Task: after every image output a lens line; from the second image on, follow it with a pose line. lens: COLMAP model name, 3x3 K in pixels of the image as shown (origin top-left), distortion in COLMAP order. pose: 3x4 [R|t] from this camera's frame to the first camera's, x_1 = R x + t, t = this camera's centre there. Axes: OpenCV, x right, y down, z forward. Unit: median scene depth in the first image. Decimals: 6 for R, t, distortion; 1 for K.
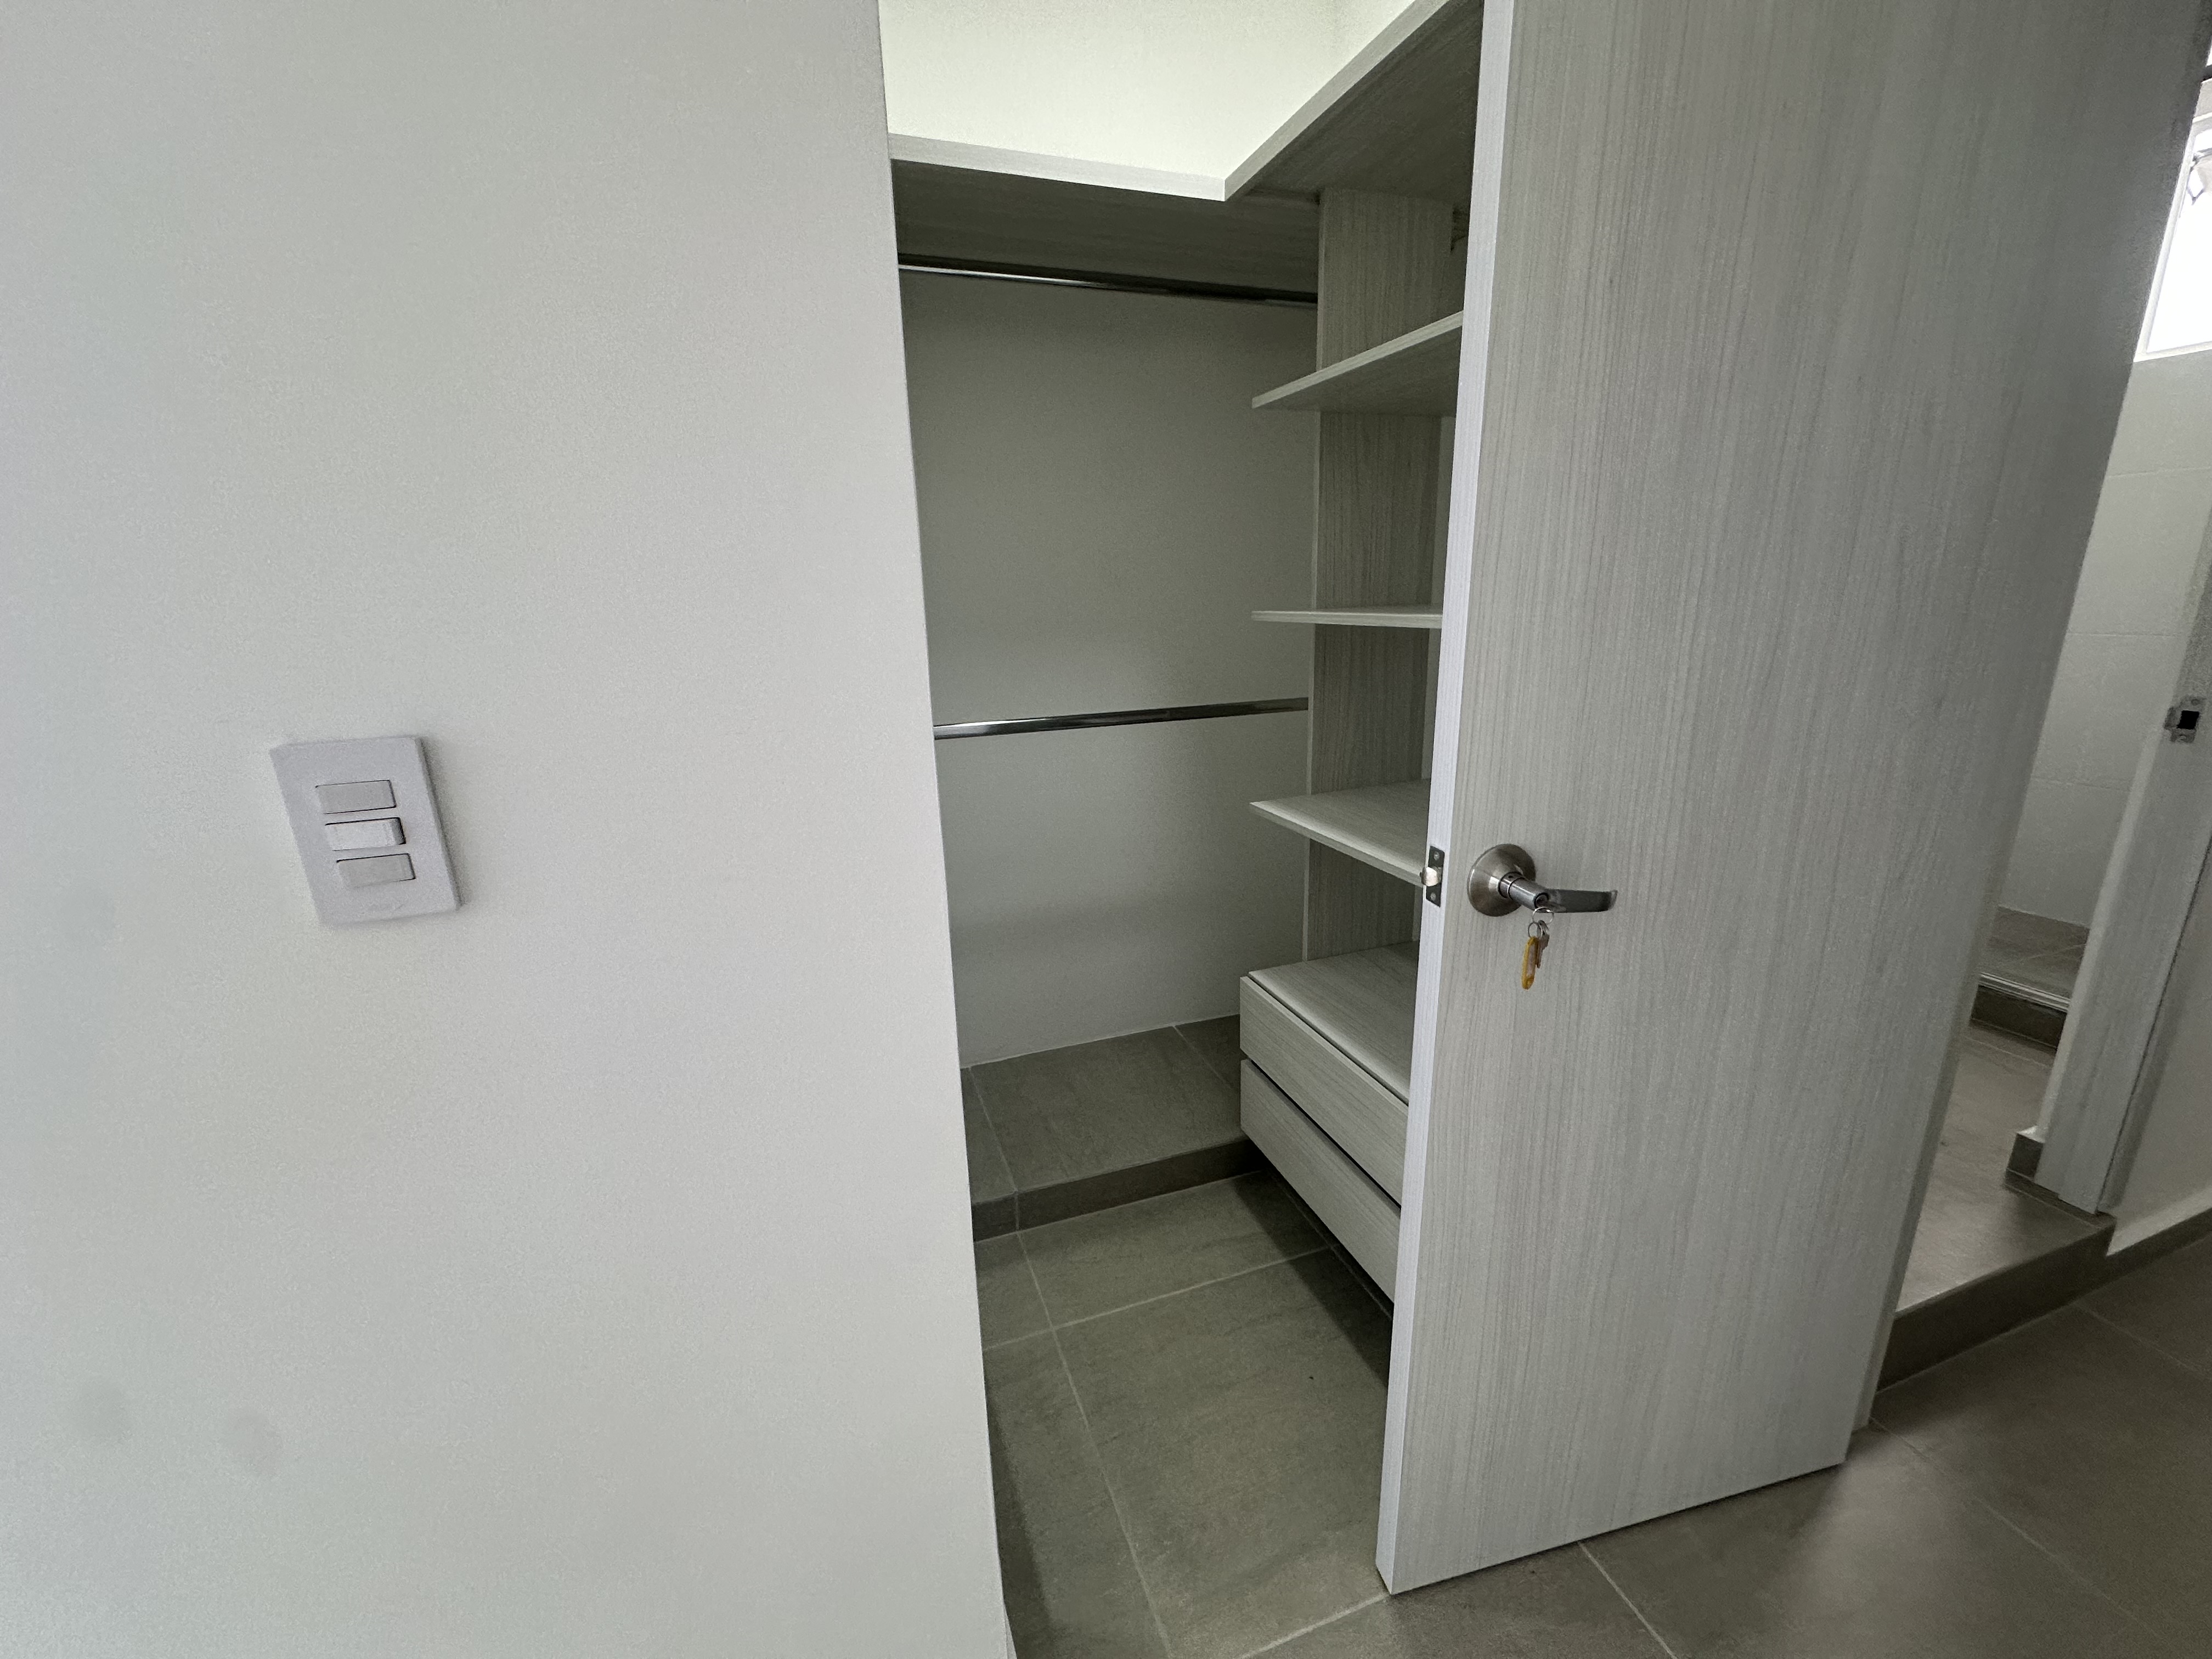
lens RADIAL K [[880.6, 0, 1106.5], [0, 880.6, 826.7], [0, 0, 1]] dist [-0.002885, 0.000585]
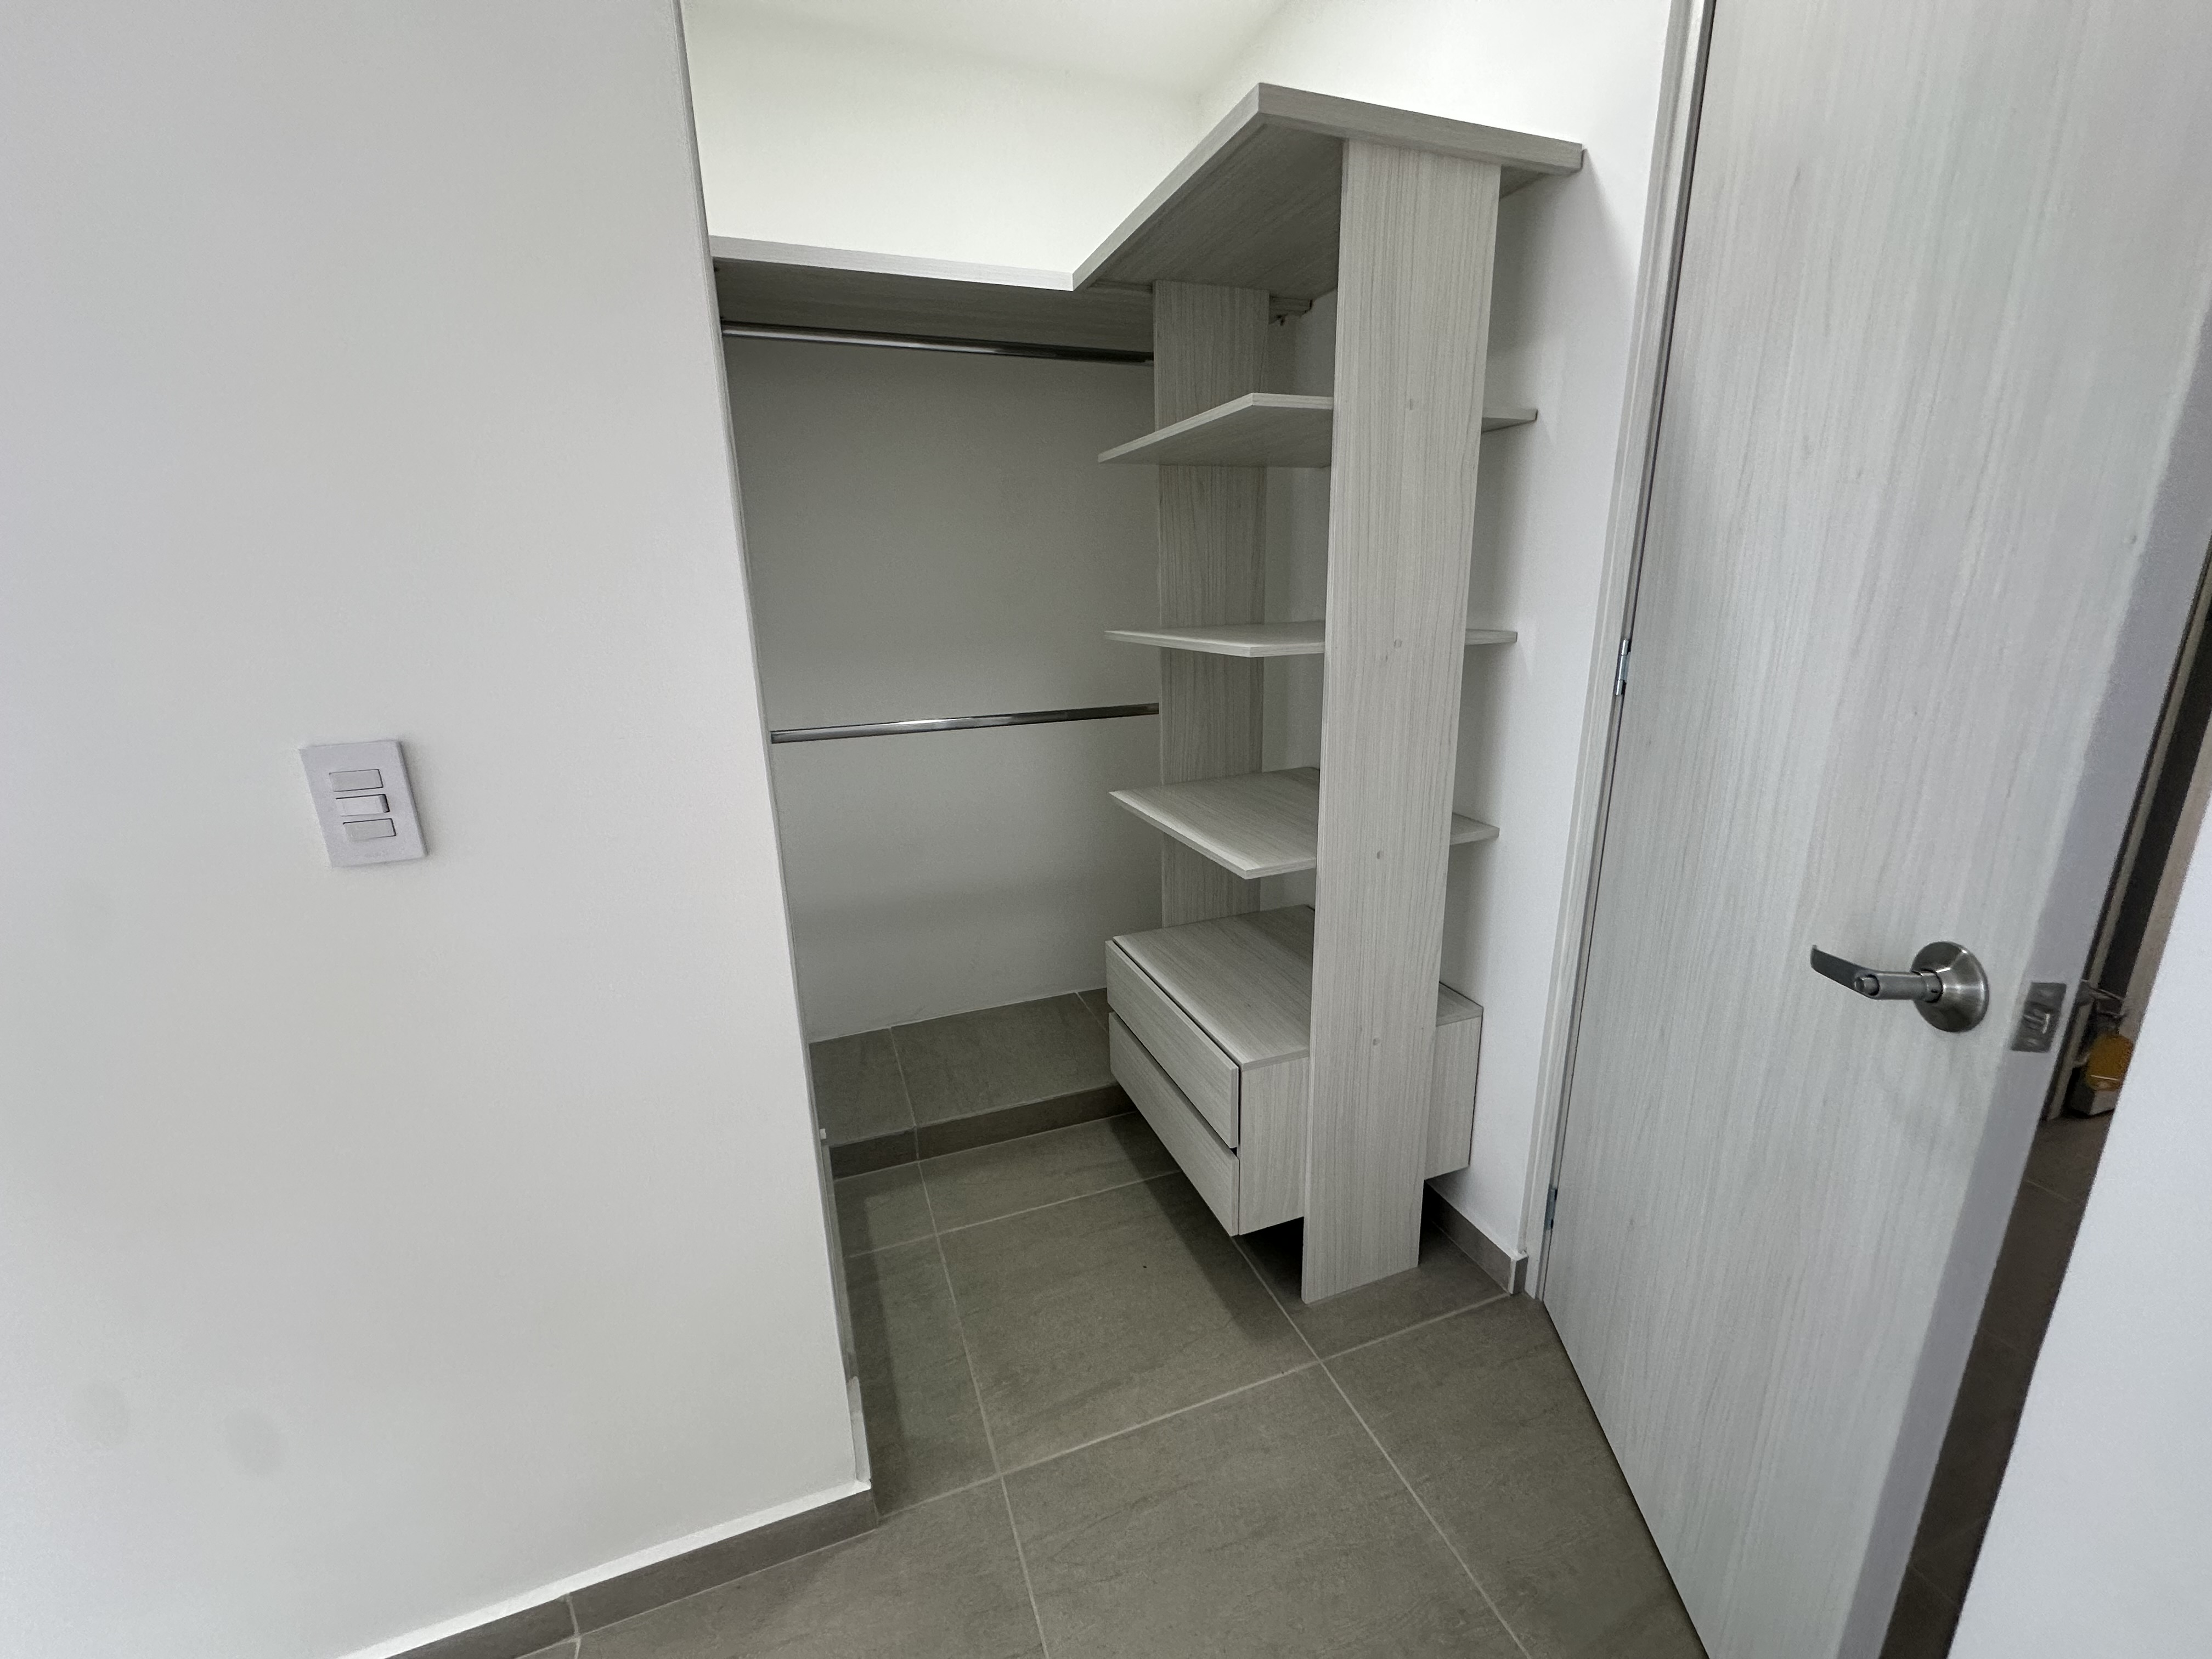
lens RADIAL K [[881.4, 0, 1106.1], [0, 881.4, 827.6], [0, 0, 1]] dist [-0.002380, 0.000230]
pose [[0.999862, 0.000091, 0.016622, 0.151174], [-0.000188, 0.999983, 0.005832, 0.014068], [-0.016622, -0.005835, 0.999845, -0.196990]]
